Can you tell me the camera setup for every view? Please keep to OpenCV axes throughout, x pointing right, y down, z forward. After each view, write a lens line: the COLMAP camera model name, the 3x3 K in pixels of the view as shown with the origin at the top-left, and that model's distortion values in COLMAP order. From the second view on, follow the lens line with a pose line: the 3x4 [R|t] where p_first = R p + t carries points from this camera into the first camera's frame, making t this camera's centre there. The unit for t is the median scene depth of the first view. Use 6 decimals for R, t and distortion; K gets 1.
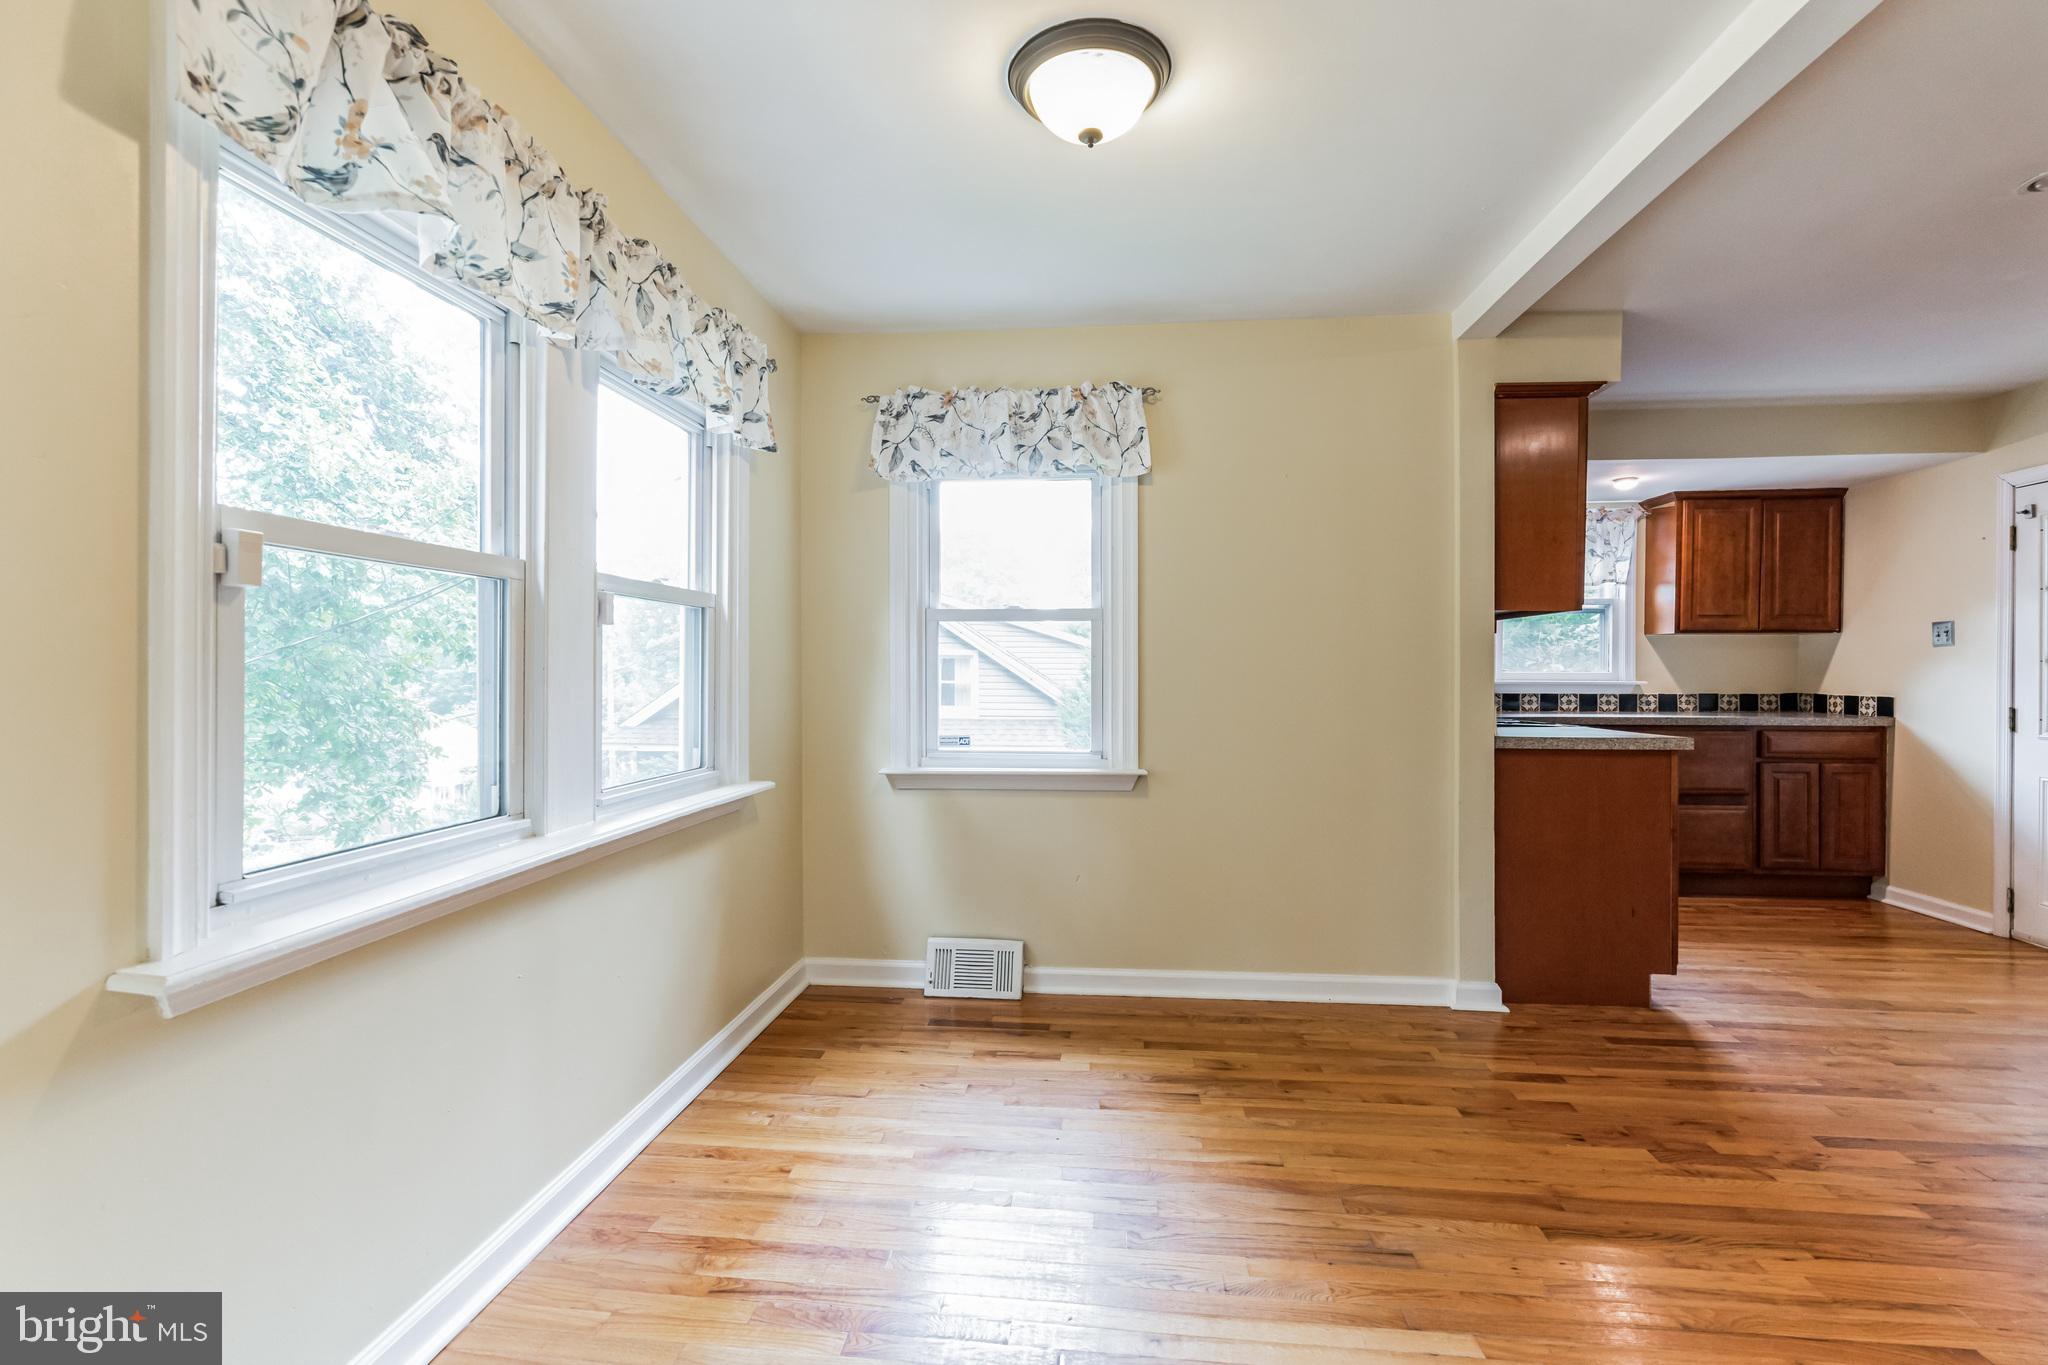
lens RADIAL K [[935.5, 0, 1024.4], [0, 935.5, 659.8], [0, 0, 1]] dist [-0.020100, 0.011502]
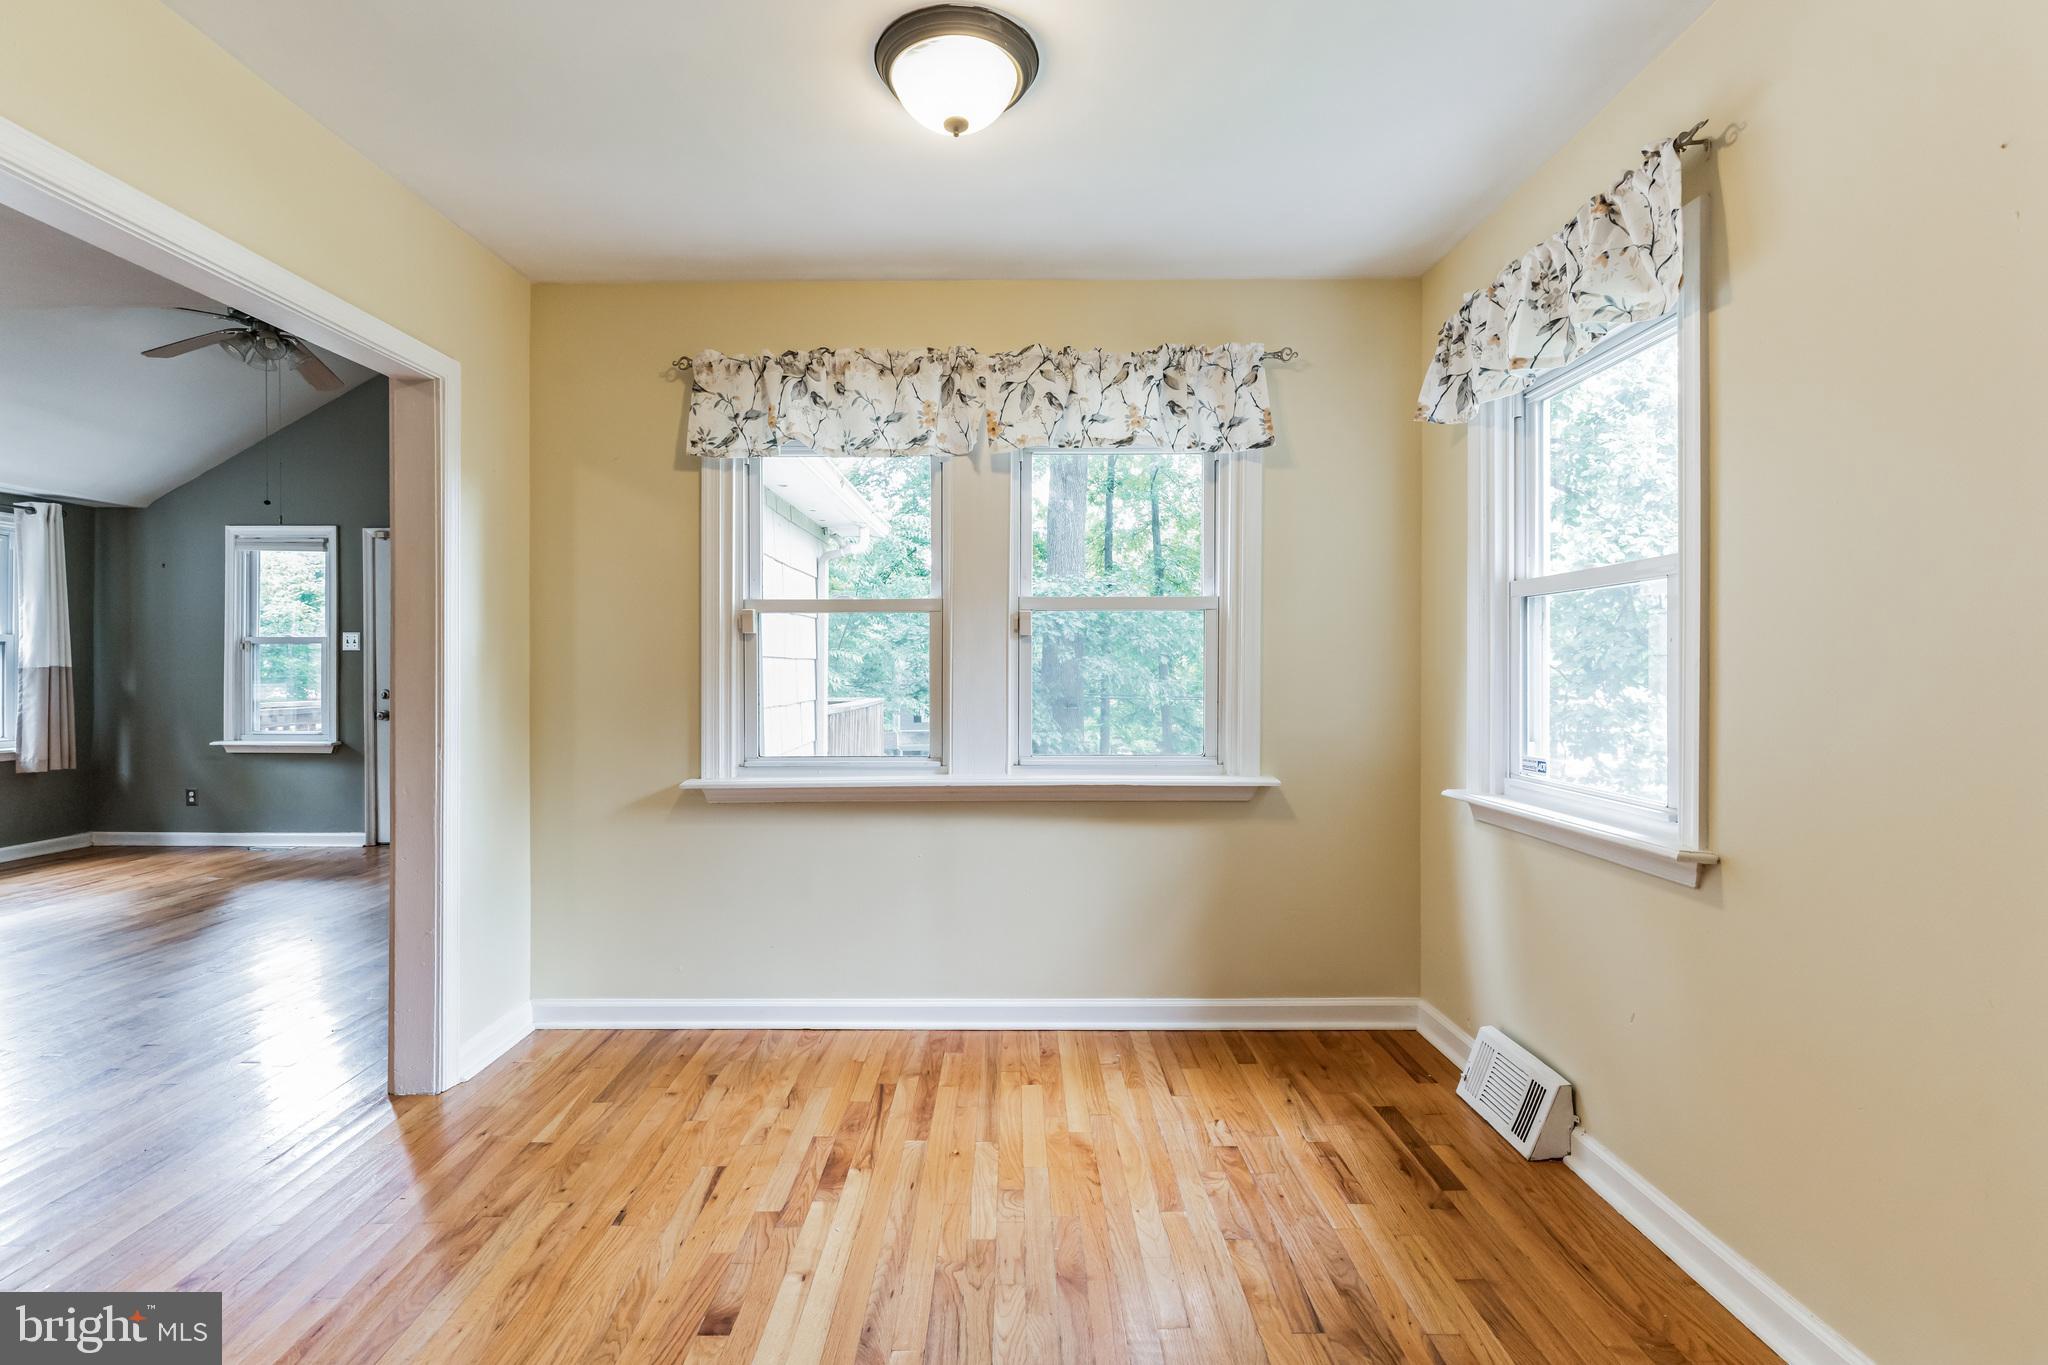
lens RADIAL K [[935.5, 0, 1024.4], [0, 935.5, 659.8], [0, 0, 1]] dist [-0.020100, 0.011502]
pose [[0.087633, -0.014070, -0.996053, 0.742942], [0.013072, 0.999830, -0.012974, 0.014417], [0.996067, -0.011883, 0.087802, 0.696854]]
